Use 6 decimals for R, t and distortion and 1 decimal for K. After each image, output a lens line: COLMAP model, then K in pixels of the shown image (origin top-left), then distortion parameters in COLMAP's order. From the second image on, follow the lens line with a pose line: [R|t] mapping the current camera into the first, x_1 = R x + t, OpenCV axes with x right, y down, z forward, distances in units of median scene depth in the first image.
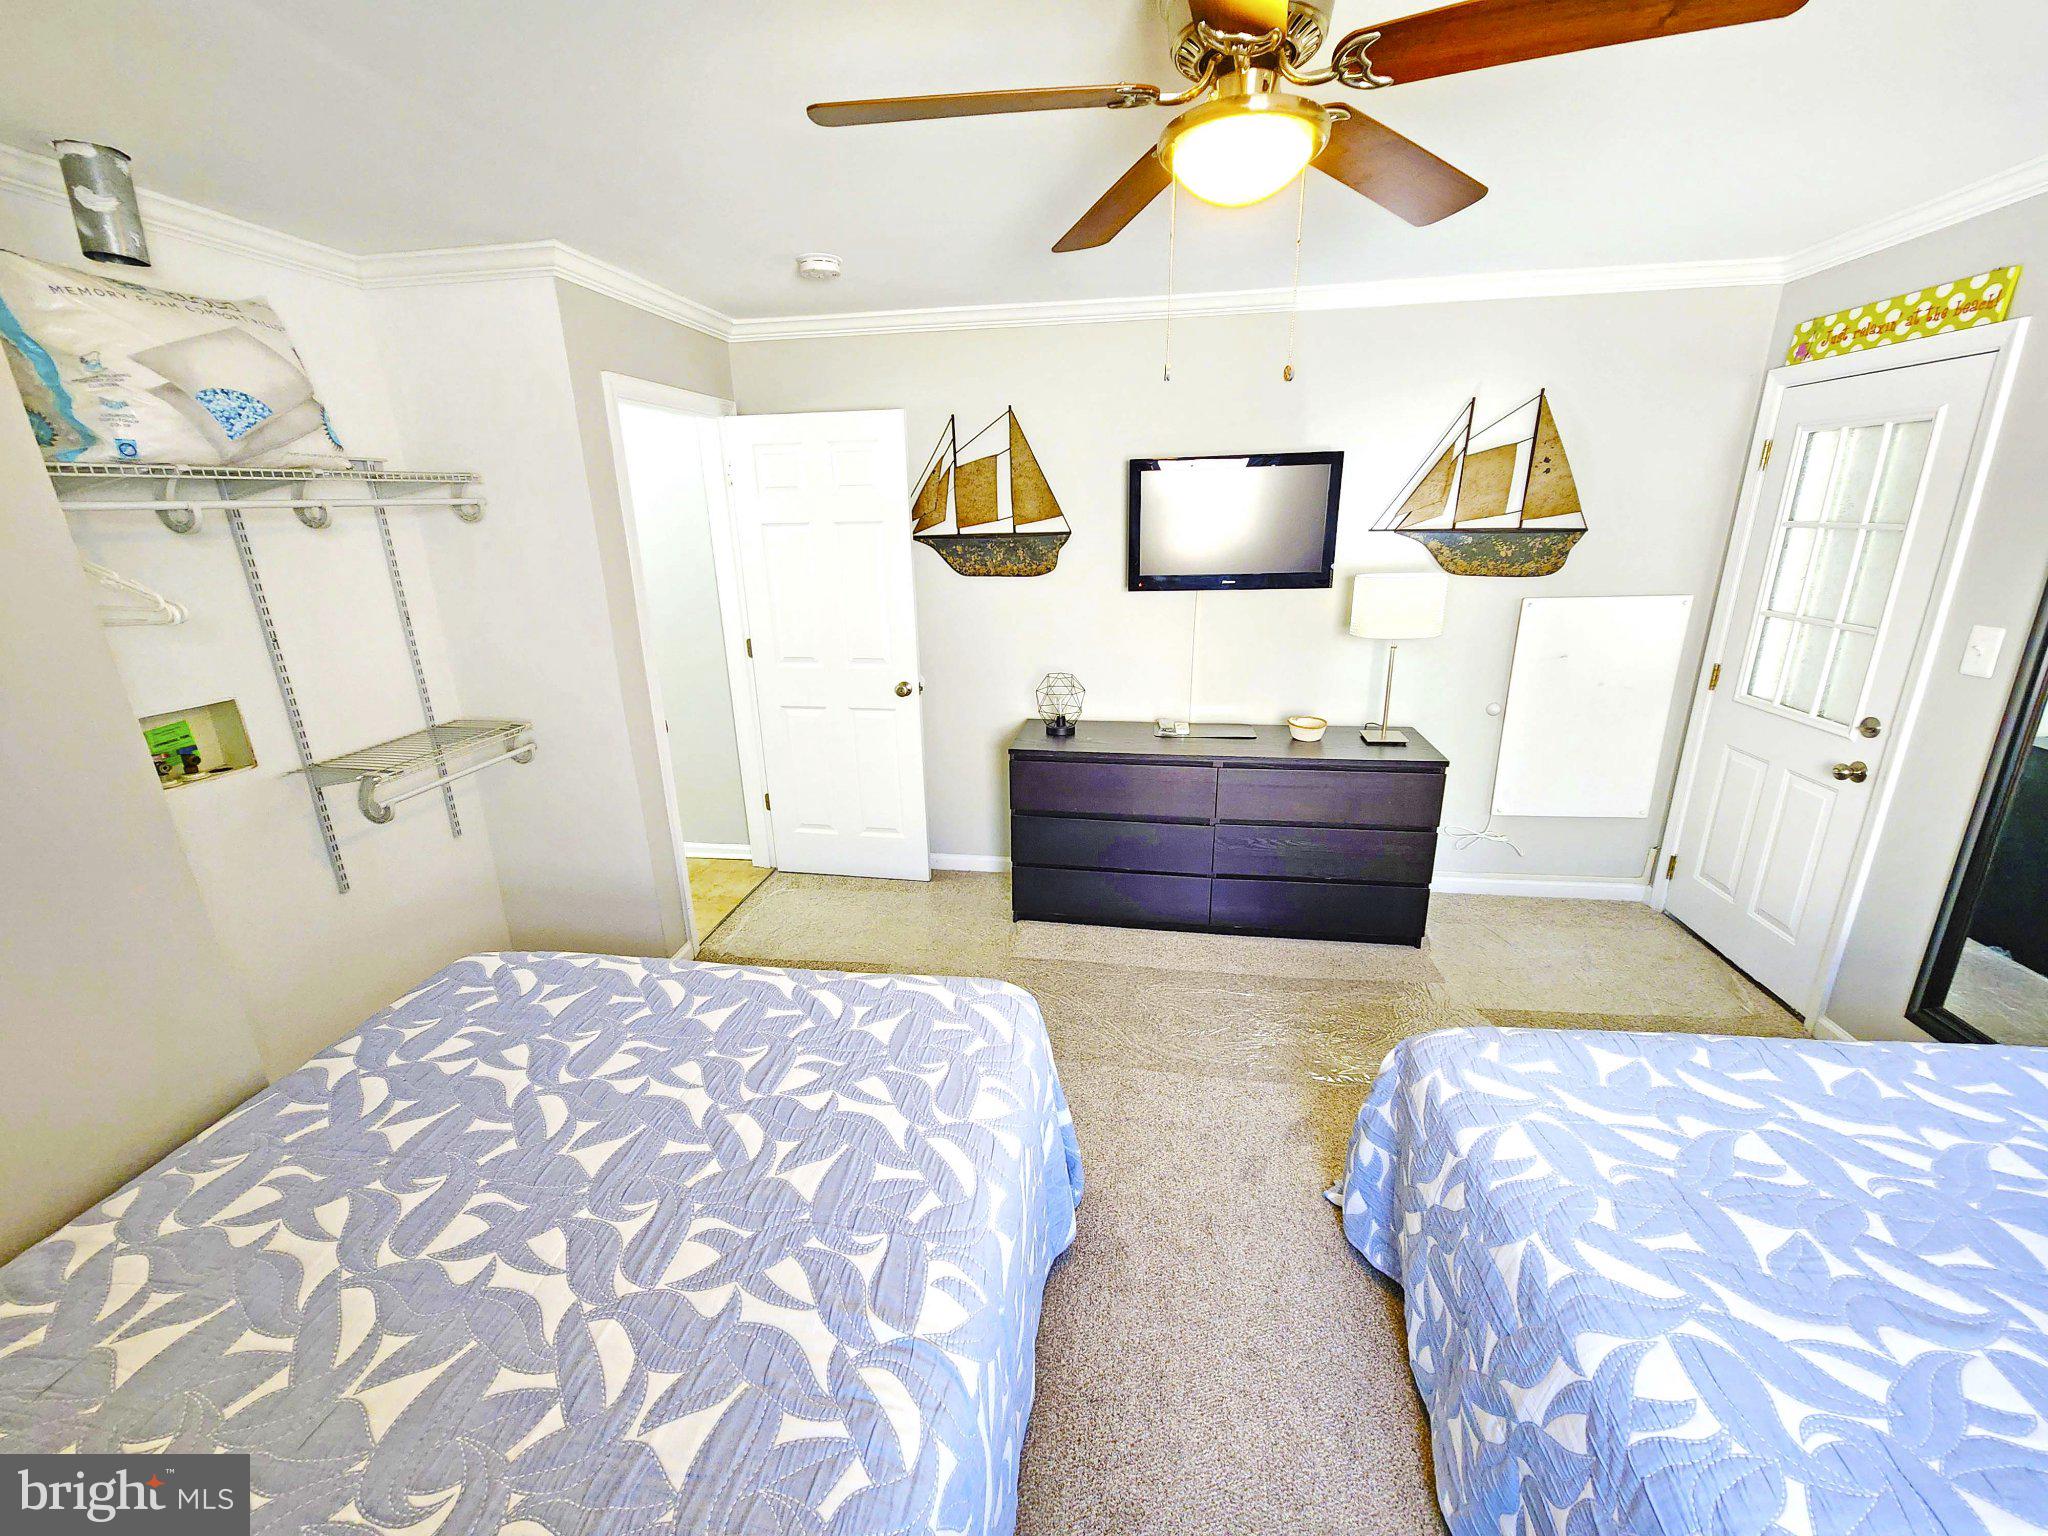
lens RADIAL K [[835.0, 0, 1009.6], [0, 835.0, 763.2], [0, 0, 1]] dist [0.002629, -0.000554]
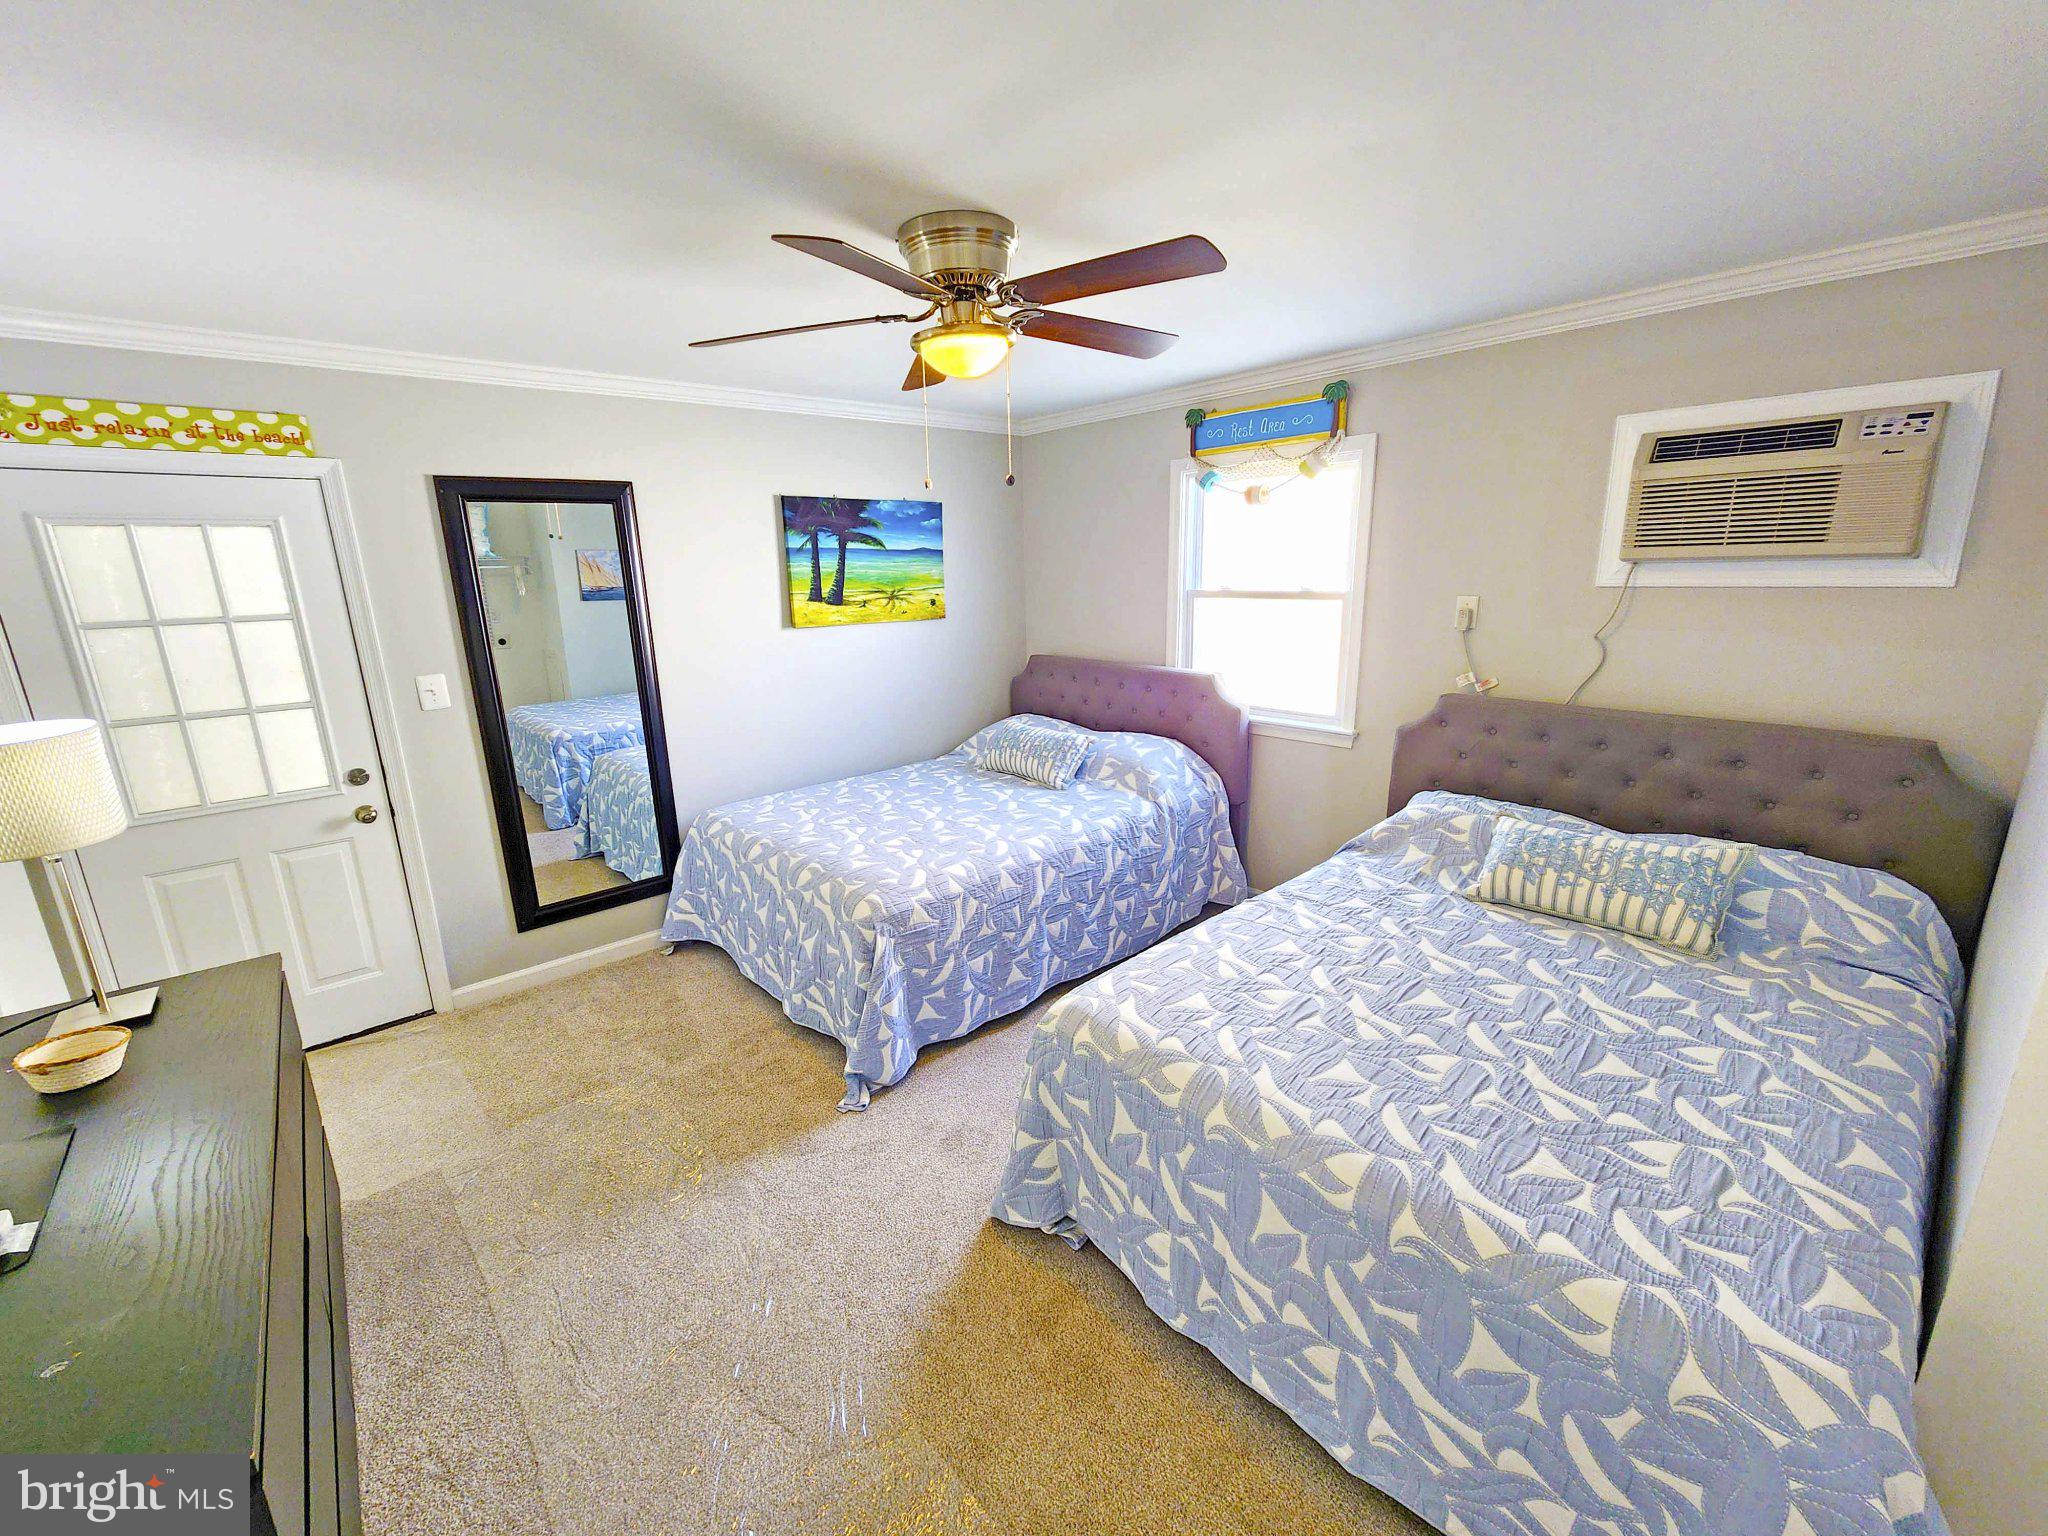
lens RADIAL K [[835.0, 0, 1009.6], [0, 835.0, 763.2], [0, 0, 1]] dist [0.002629, -0.000554]
pose [[-0.763049, -0.115255, 0.635981, -0.485022], [0.228370, 0.872430, 0.432103, -0.394393], [-0.604651, 0.474954, -0.639387, 1.295168]]
